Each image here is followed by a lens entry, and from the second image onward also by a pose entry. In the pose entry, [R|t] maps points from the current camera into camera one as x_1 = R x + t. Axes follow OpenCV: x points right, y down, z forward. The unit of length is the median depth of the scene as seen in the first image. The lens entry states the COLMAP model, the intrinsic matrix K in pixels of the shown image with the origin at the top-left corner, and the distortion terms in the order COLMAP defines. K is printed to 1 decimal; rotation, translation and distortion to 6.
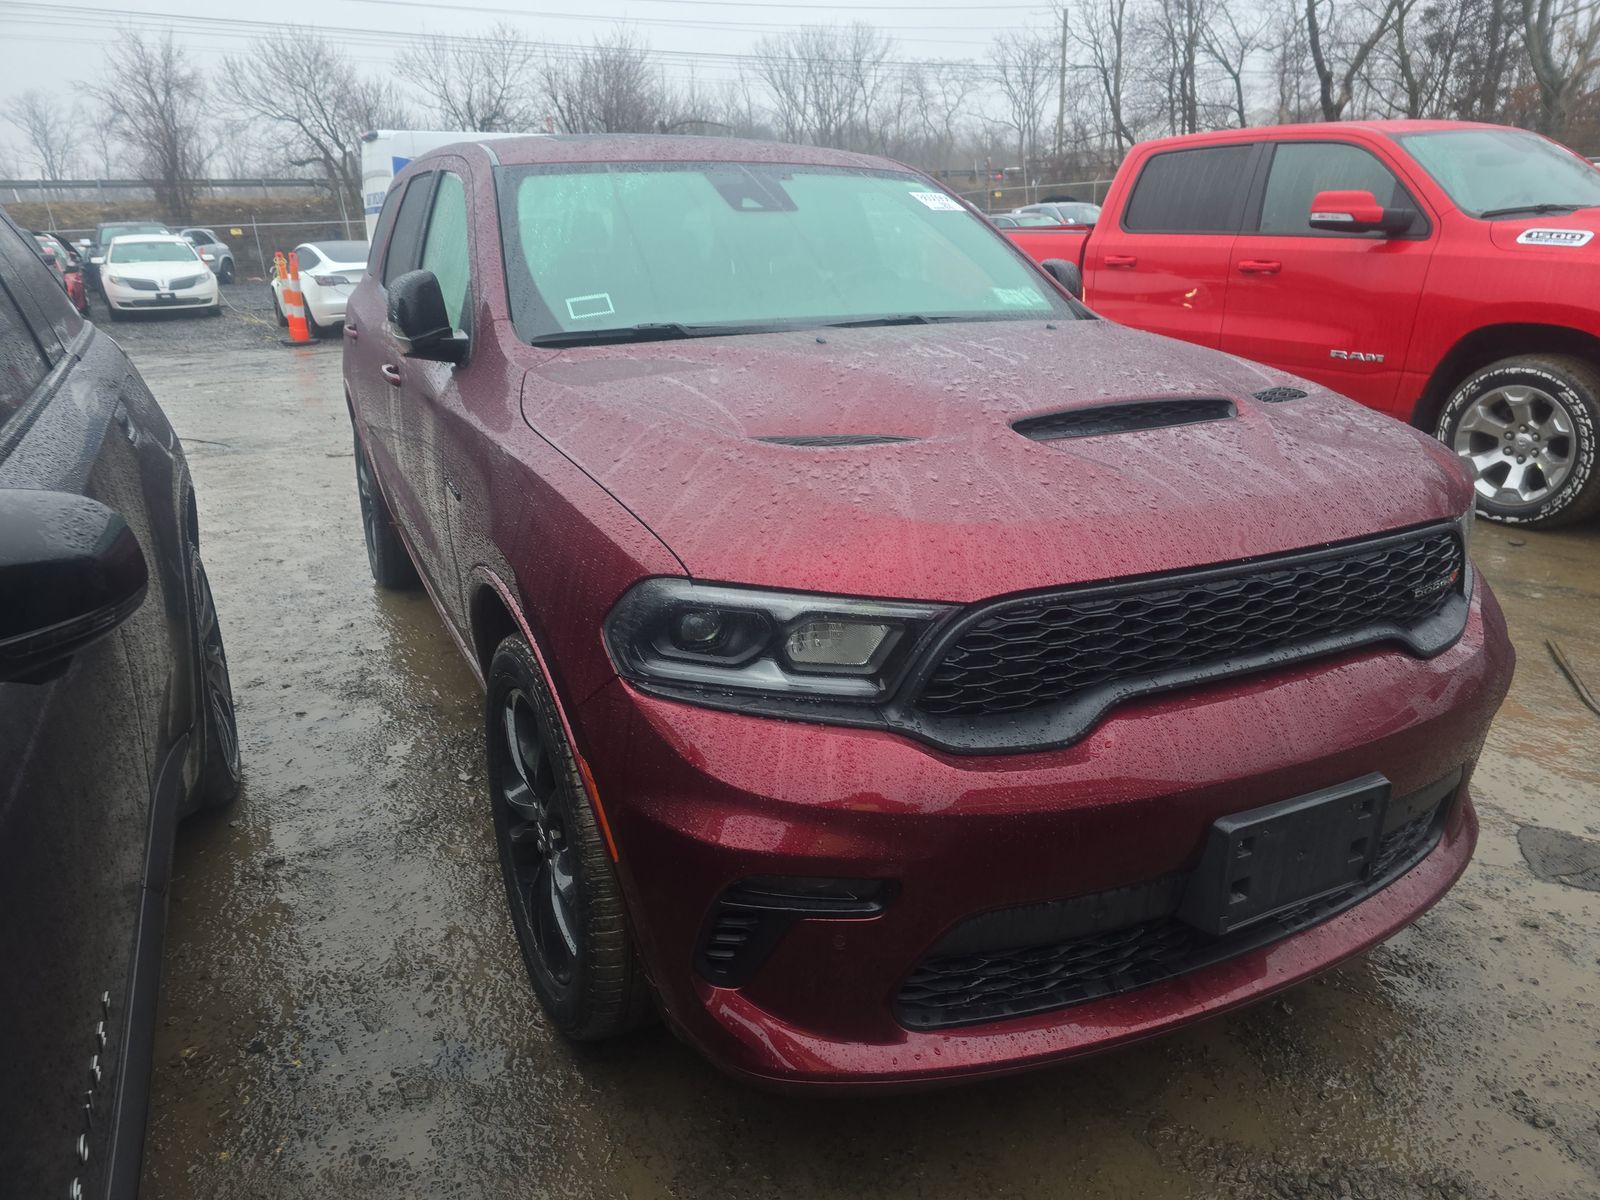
lens RADIAL K [[1072.0, 0, 780.2], [0, 1072.0, 606.2], [0, 0, 1]] dist [0.055122, -0.048430]
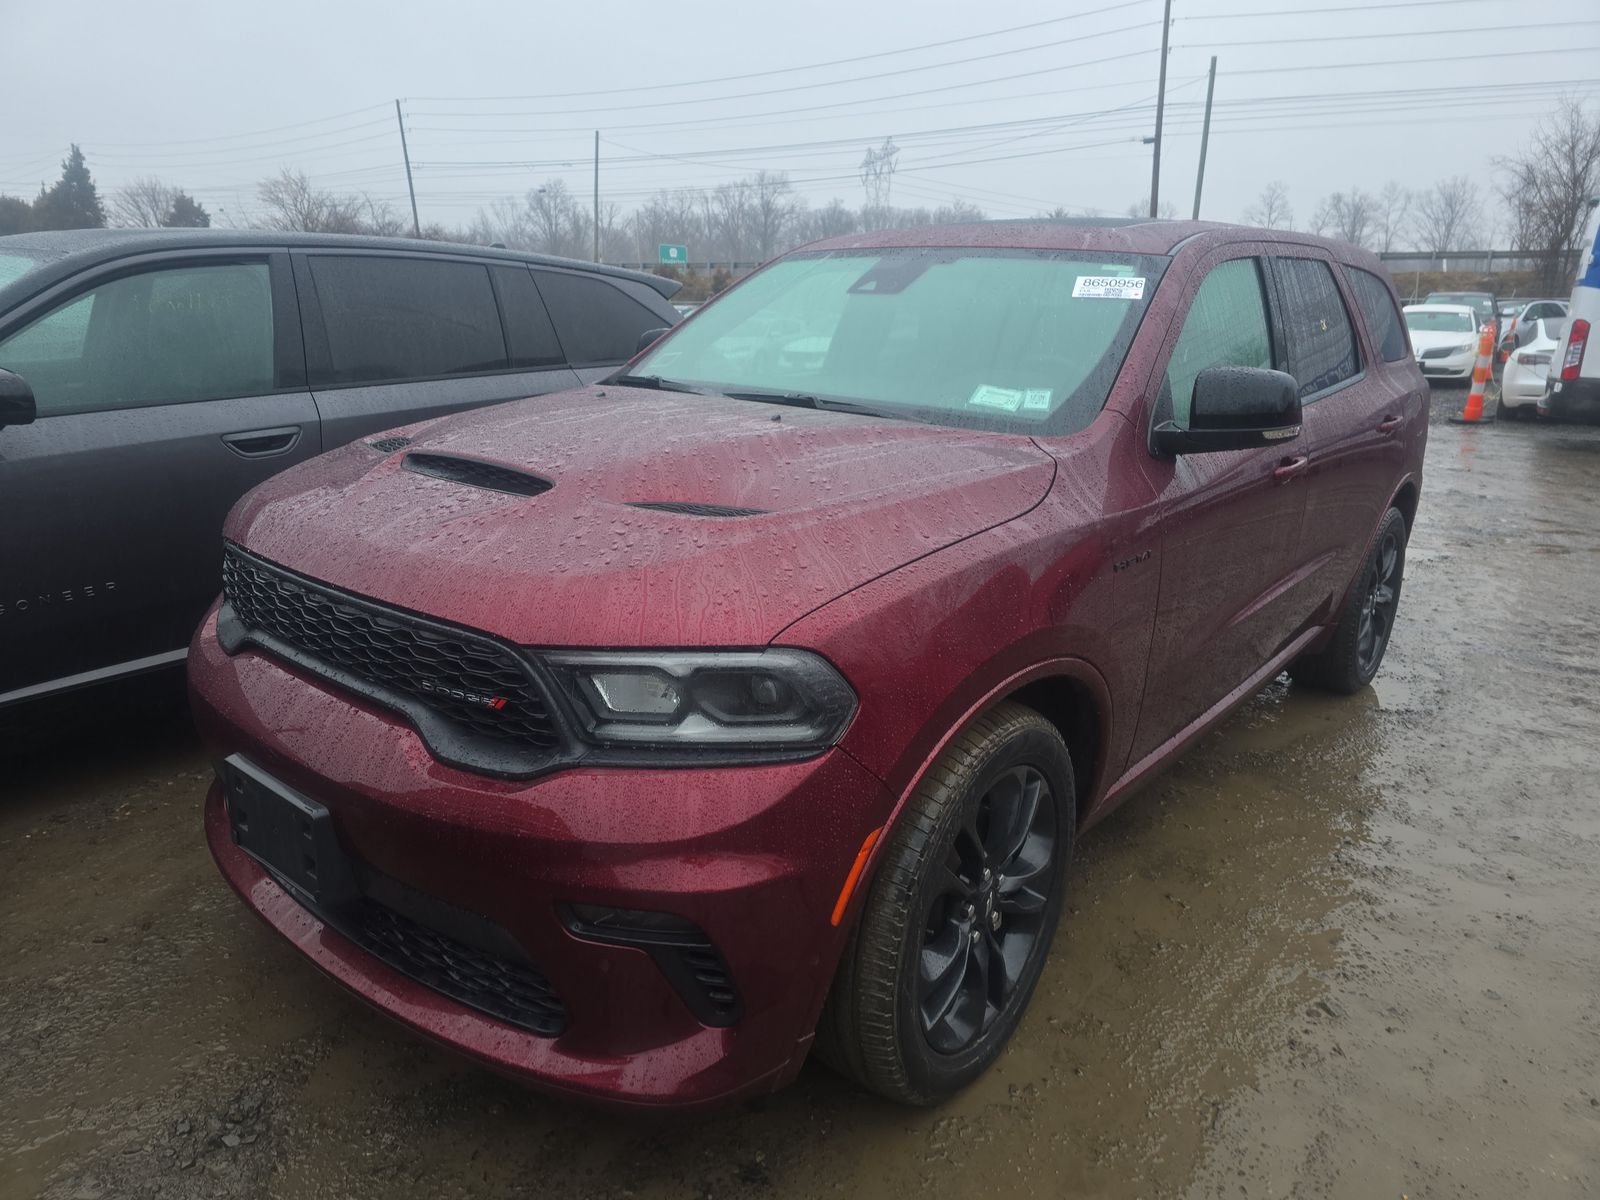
lens RADIAL K [[1072.0, 0, 780.2], [0, 1072.0, 606.2], [0, 0, 1]] dist [0.055122, -0.048430]
pose [[0.417005, 0.276422, -0.865851, 0.377052], [-0.325306, 0.934917, 0.141800, -0.078655], [0.848695, 0.222535, 0.479787, 0.190837]]
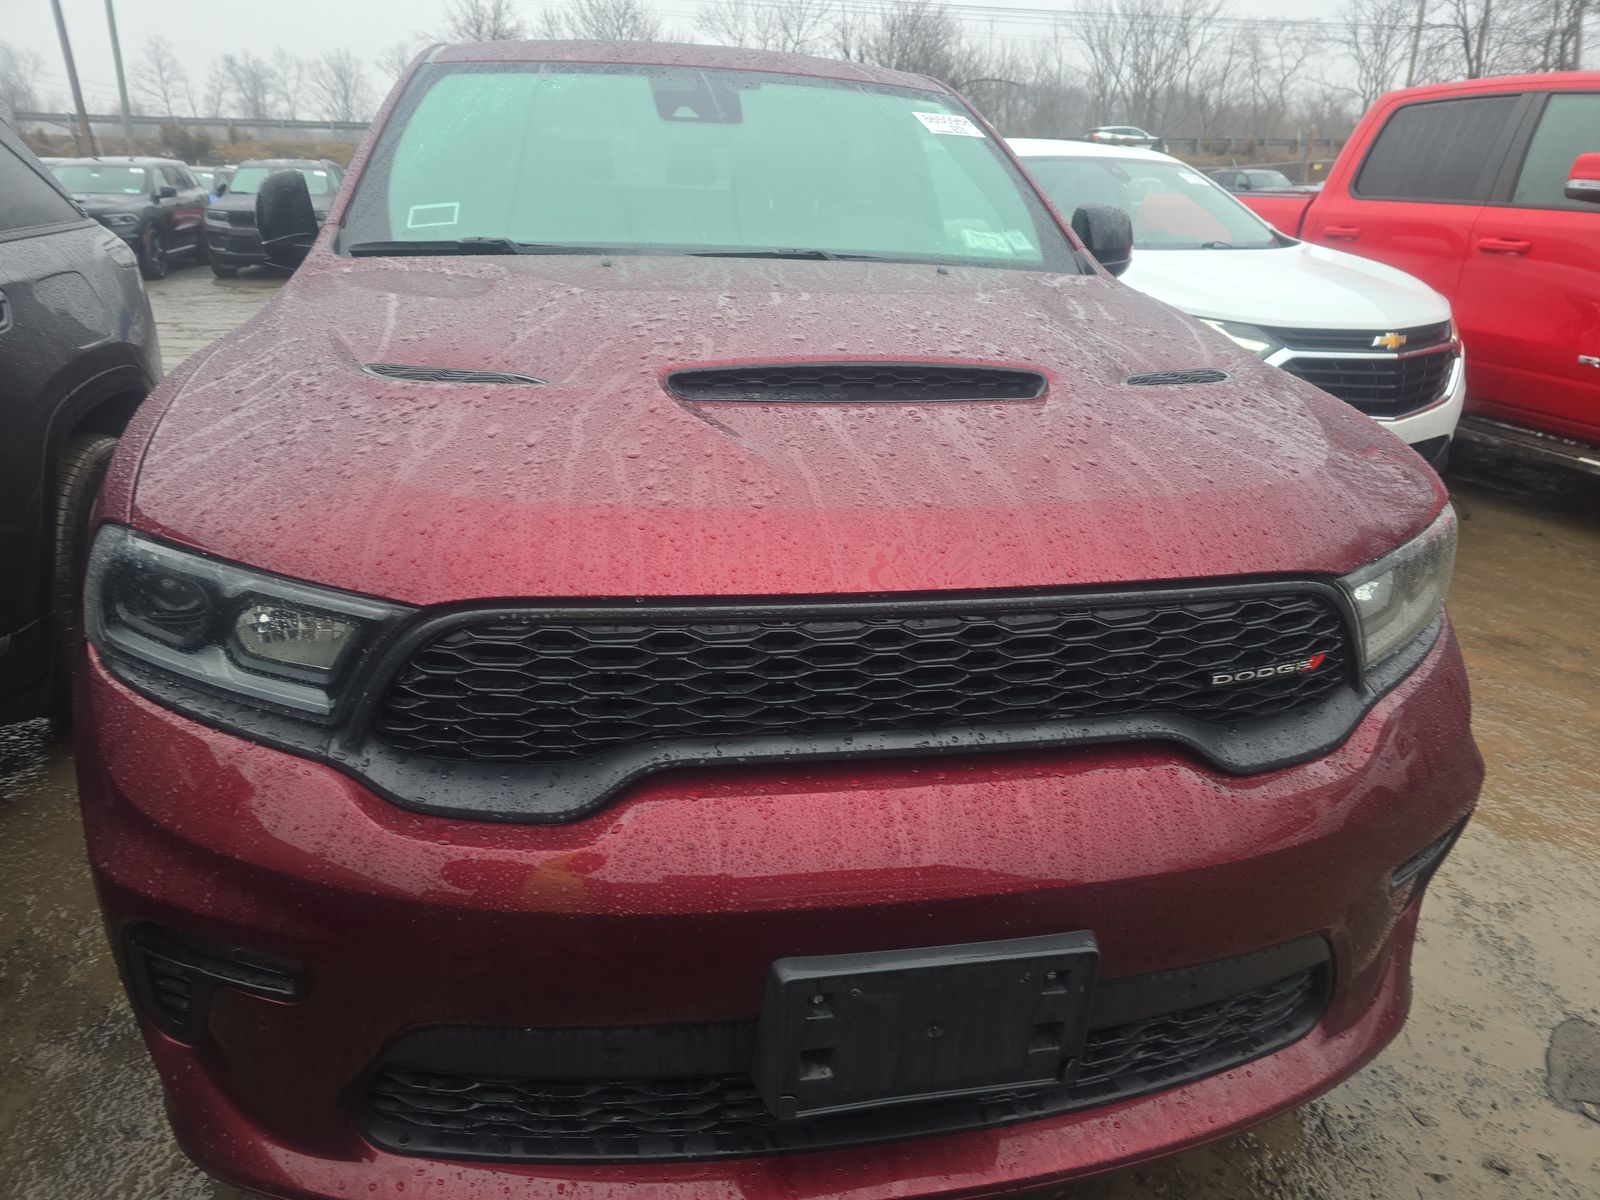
lens RADIAL K [[1072.0, 0, 780.2], [0, 1072.0, 606.2], [0, 0, 1]] dist [0.055122, -0.048430]
pose [[0.966113, 0.129409, -0.223334, 0.113785], [-0.122882, 0.991492, 0.042939, -0.012593], [0.226991, -0.014040, 0.973796, 0.070196]]
